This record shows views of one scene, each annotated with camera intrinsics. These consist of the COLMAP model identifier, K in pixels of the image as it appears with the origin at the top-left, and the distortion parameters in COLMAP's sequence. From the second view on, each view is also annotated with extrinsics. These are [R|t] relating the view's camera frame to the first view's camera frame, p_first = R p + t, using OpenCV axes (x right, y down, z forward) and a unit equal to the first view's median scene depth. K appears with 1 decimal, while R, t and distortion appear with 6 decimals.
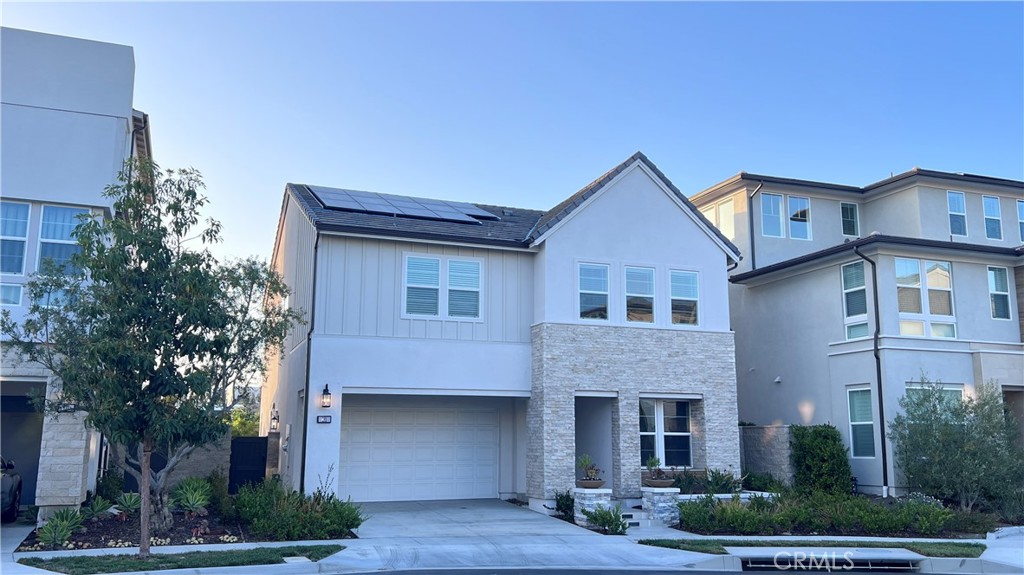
lens RADIAL K [[885.9, 0, 511.4], [0, 885.9, 285.4], [0, 0, 1]] dist [0.017873, -0.003675]
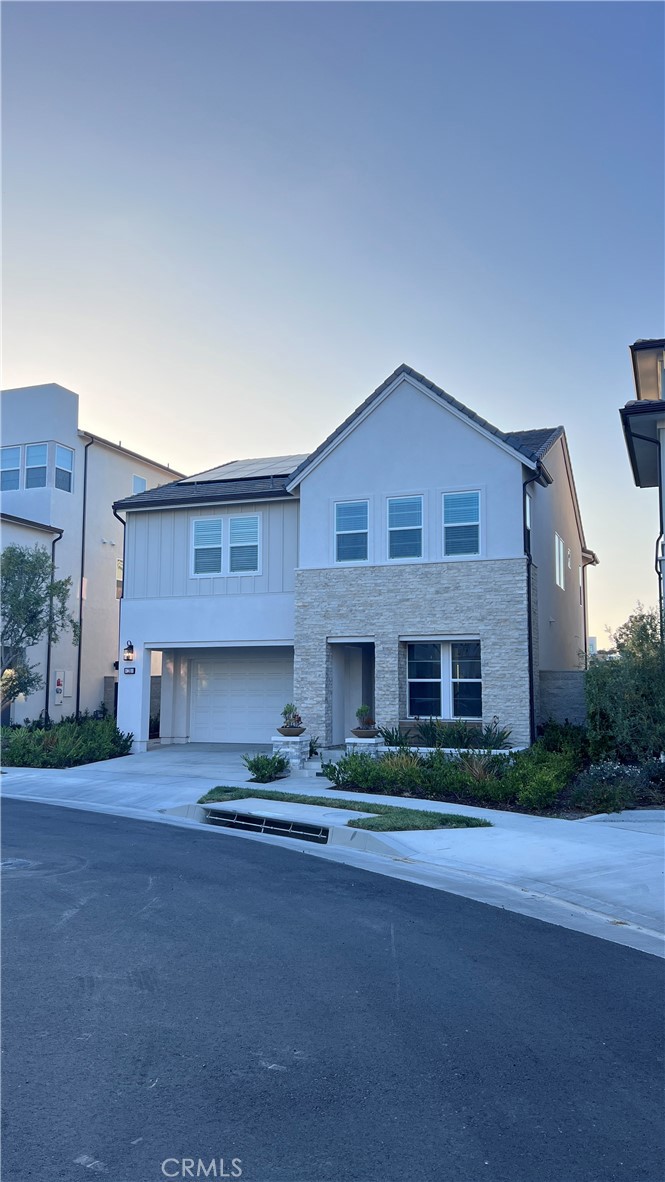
lens RADIAL K [[877.1, 0, 331.7], [0, 877.1, 617.0], [0, 0, 1]] dist [0.031432, 0.000045]
pose [[0.747297, -0.056446, -0.662088, 0.687837], [0.117989, 0.991824, 0.048617, 0.049470], [0.653930, -0.114451, 0.747848, 0.282784]]
